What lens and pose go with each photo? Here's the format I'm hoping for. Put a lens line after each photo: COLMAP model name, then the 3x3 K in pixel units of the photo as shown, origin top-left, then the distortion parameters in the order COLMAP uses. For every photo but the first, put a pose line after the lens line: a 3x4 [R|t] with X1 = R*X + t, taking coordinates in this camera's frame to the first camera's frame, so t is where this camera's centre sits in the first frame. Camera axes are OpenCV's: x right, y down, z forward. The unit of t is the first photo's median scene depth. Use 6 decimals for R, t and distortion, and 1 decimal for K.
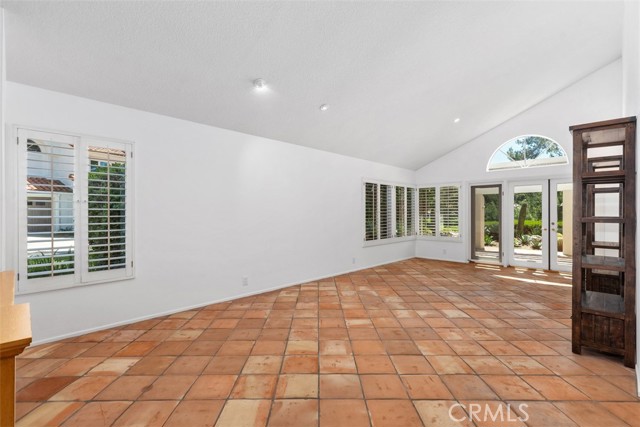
lens RADIAL K [[292.6, 0, 317.8], [0, 292.6, 215.3], [0, 0, 1]] dist [0.010893, 0.001222]
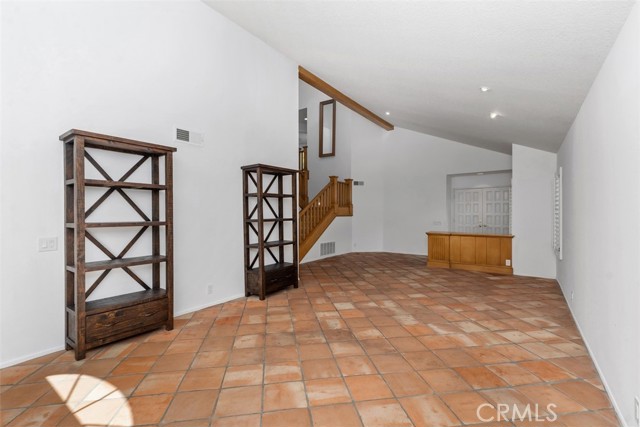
lens RADIAL K [[292.6, 0, 319.8], [0, 292.6, 212.5], [0, 0, 1]] dist [0.010893, 0.001222]
pose [[-0.982943, -0.001791, -0.183902, 0.764781], [-0.003020, 0.999975, 0.006402, -0.028948], [0.183886, 0.006848, -0.982924, 2.072479]]
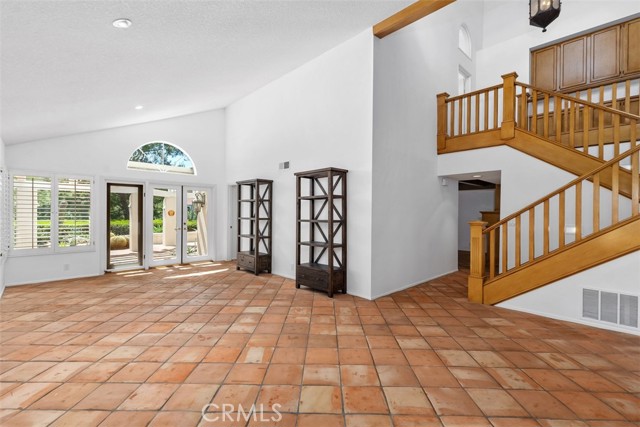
lens RADIAL K [[292.6, 0, 316.4], [0, 292.6, 213.8], [0, 0, 1]] dist [0.010893, 0.001222]
pose [[0.019637, -0.000975, 0.999807, -0.611398], [0.000648, 0.999999, 0.000962, -0.020624], [-0.999807, 0.000629, 0.019638, 0.751076]]
